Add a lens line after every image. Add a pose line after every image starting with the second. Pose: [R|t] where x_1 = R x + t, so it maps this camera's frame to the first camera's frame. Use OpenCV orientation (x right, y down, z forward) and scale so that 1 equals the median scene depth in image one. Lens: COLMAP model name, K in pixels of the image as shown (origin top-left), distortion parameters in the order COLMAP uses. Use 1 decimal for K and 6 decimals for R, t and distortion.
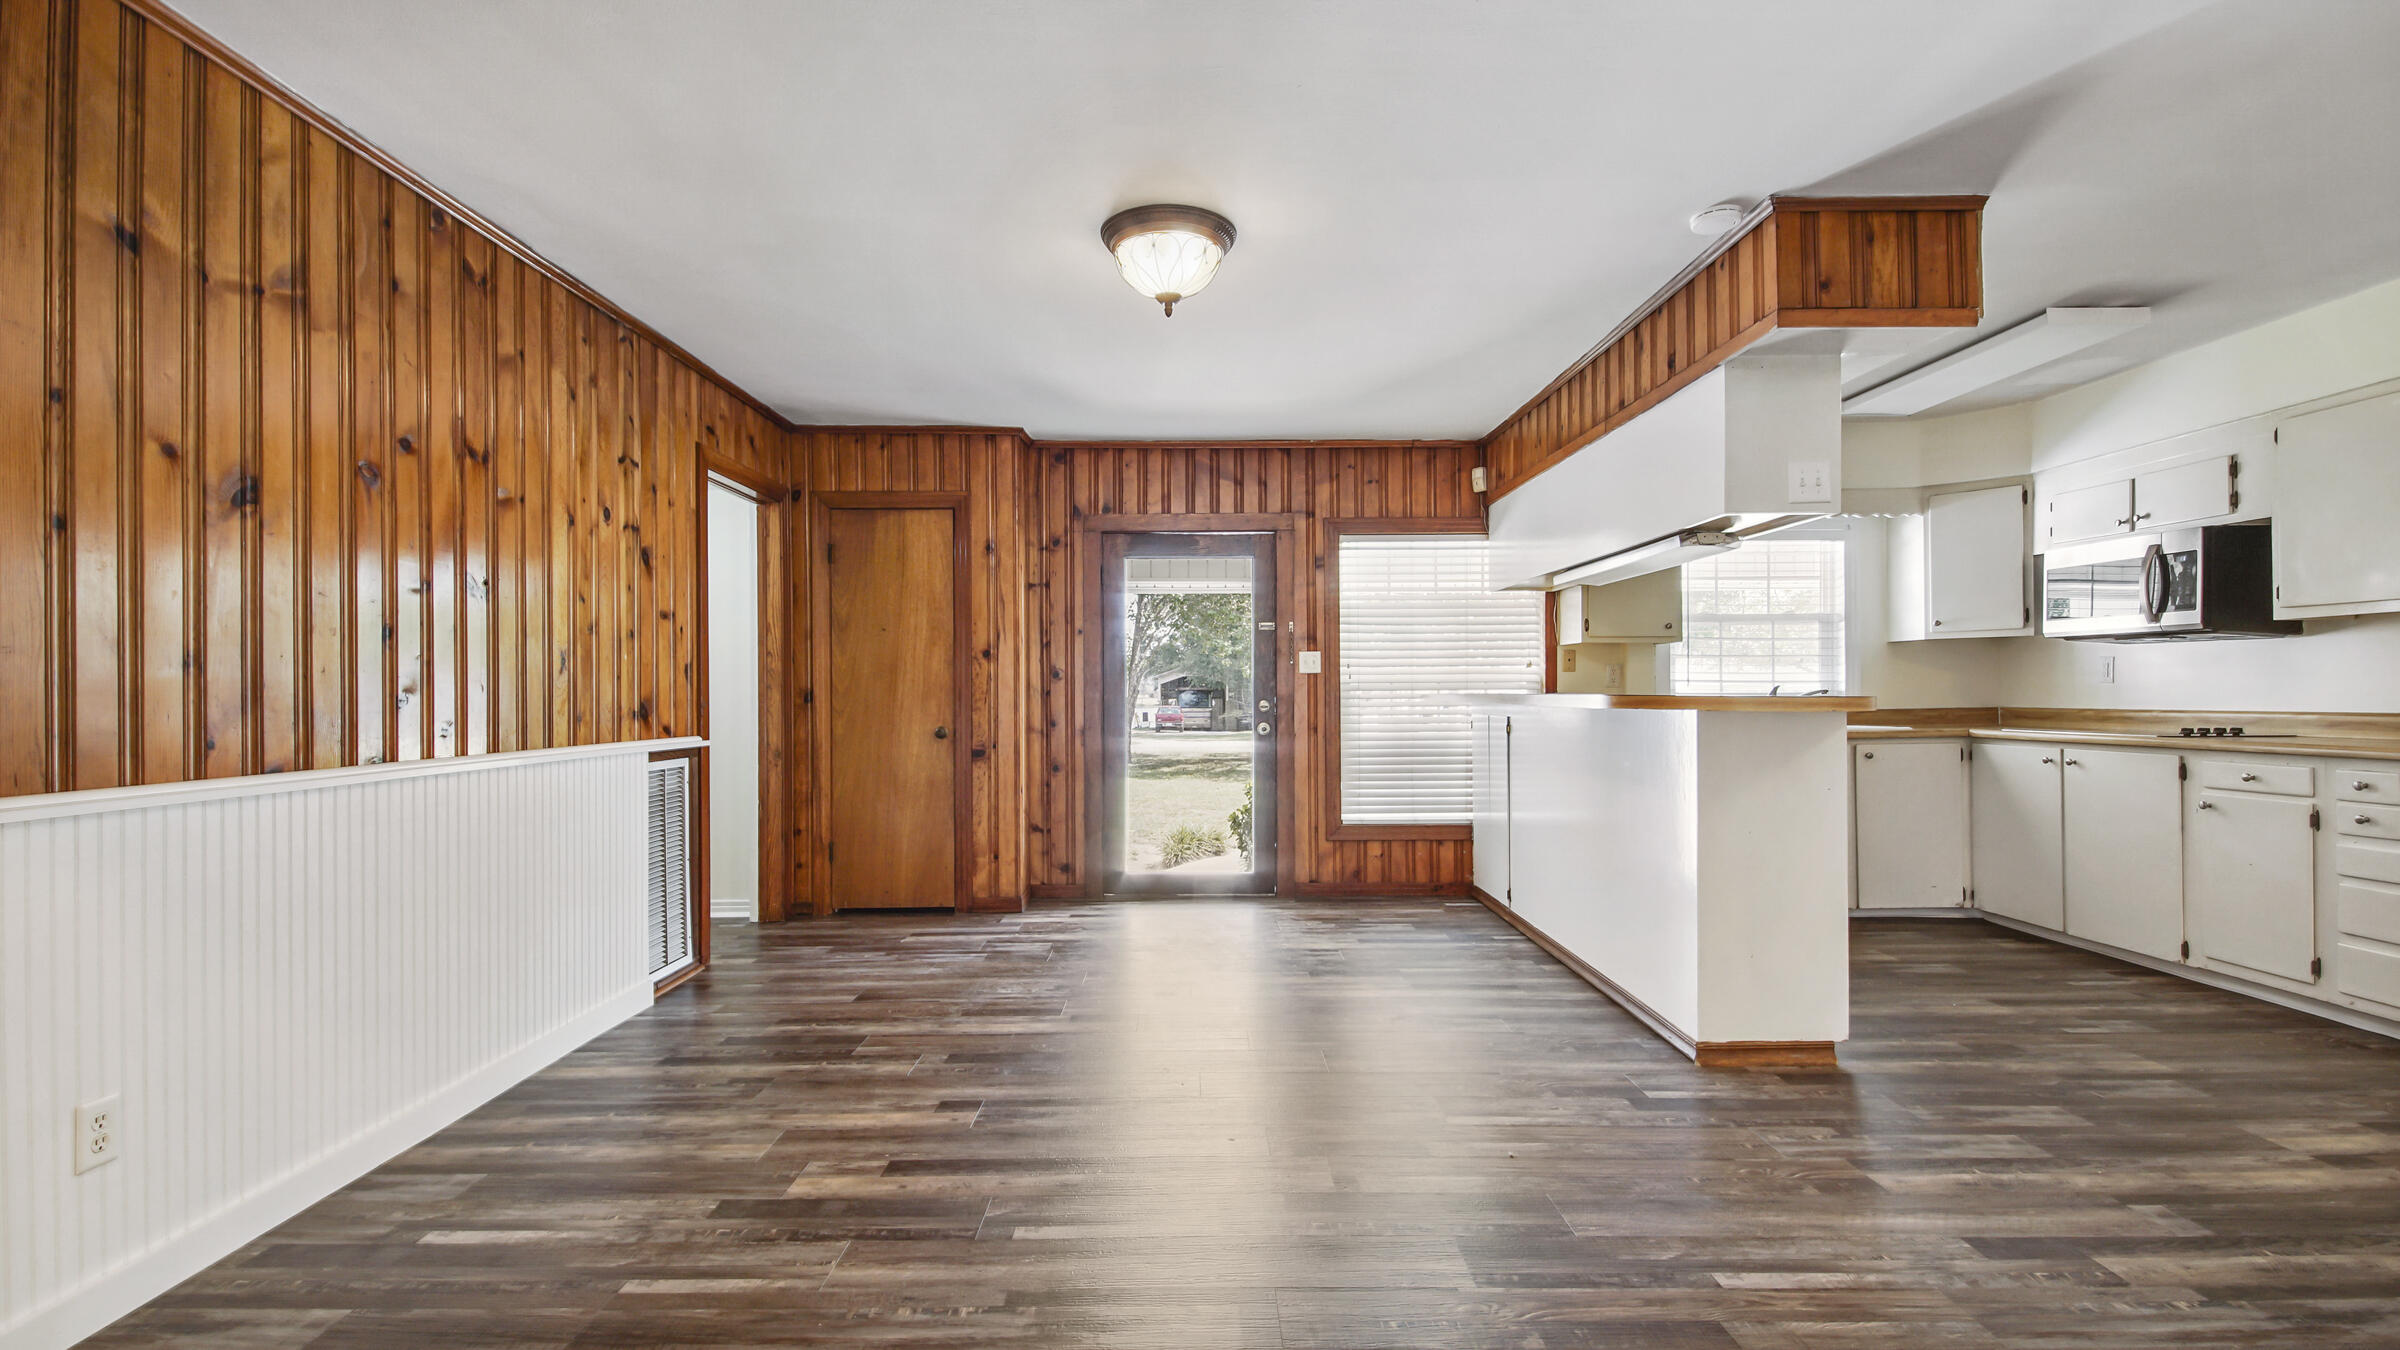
lens RADIAL K [[1065.3, 0, 1200.0], [0, 1065.3, 675.0], [0, 0, 1]] dist [0.055989, -0.031027]
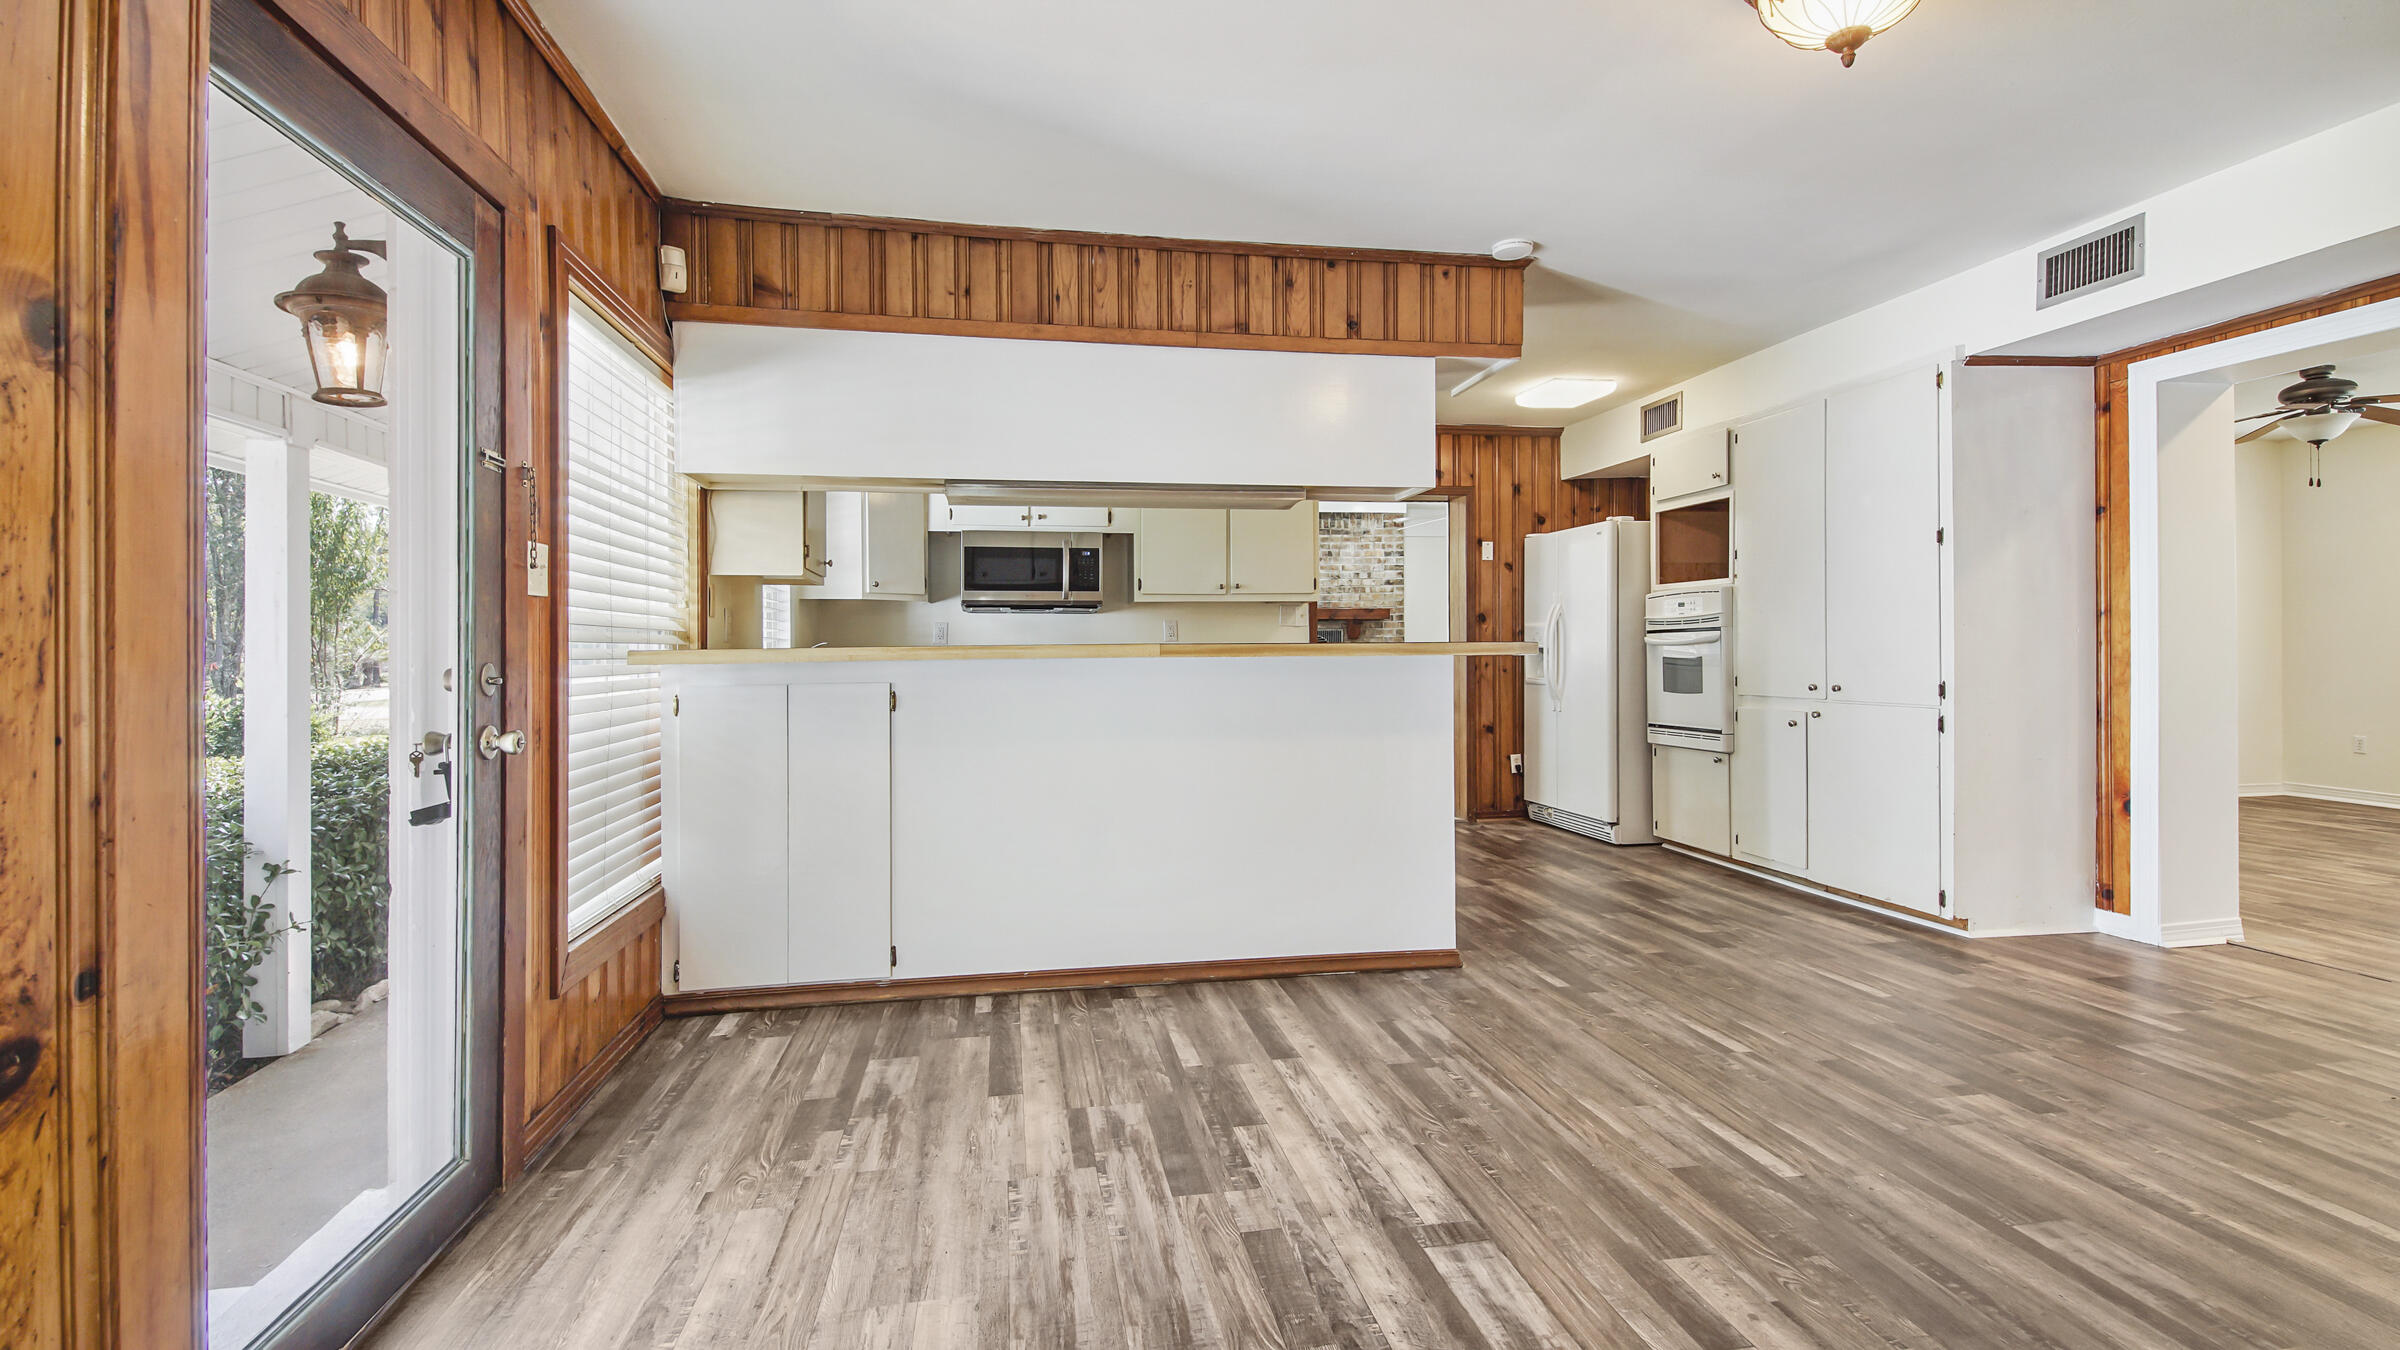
lens RADIAL K [[1065.3, 0, 1200.0], [0, 1065.3, 675.0], [0, 0, 1]] dist [0.055989, -0.031027]
pose [[-0.163968, -0.014027, 0.986366, -0.658243], [-0.003378, 0.999901, 0.013658, 0.039258], [-0.986460, -0.001092, -0.163999, 1.572887]]
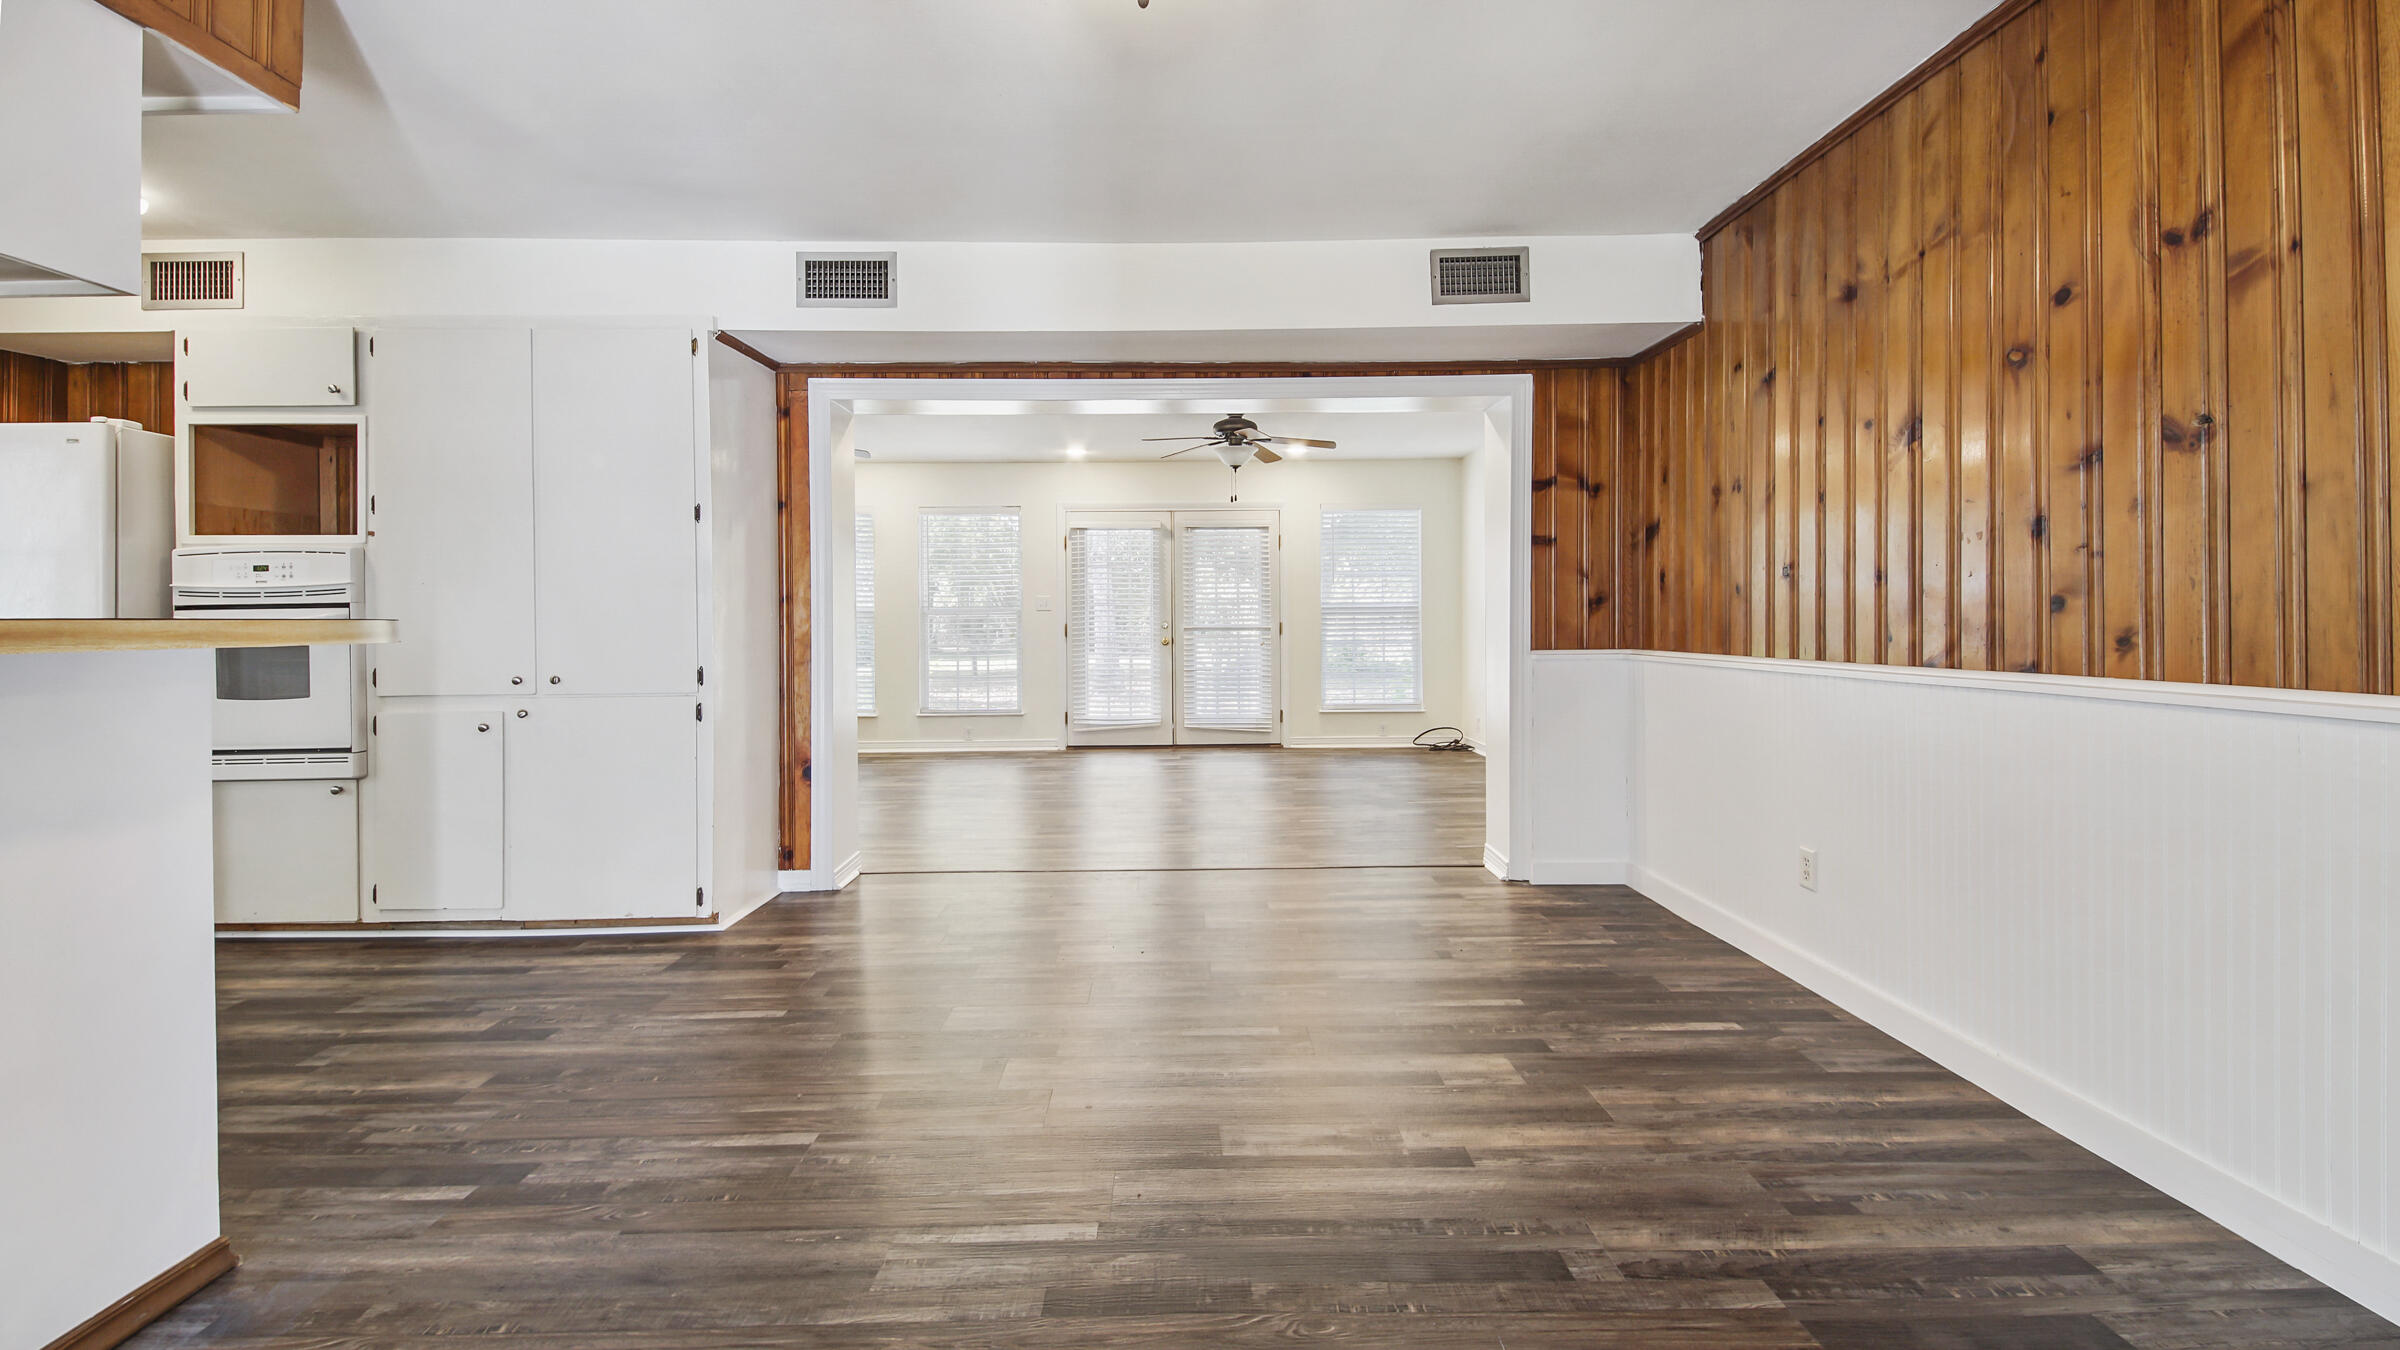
lens RADIAL K [[1060.0, 0, 1189.5], [0, 1060.0, 635.5], [0, 0, 1]] dist [0.024740, -0.015768]
pose [[-0.999889, 0.014868, 0.000957, -0.053979], [0.014869, 0.999889, 0.000640, 0.033674], [-0.000947, 0.000654, -0.999999, 1.690978]]
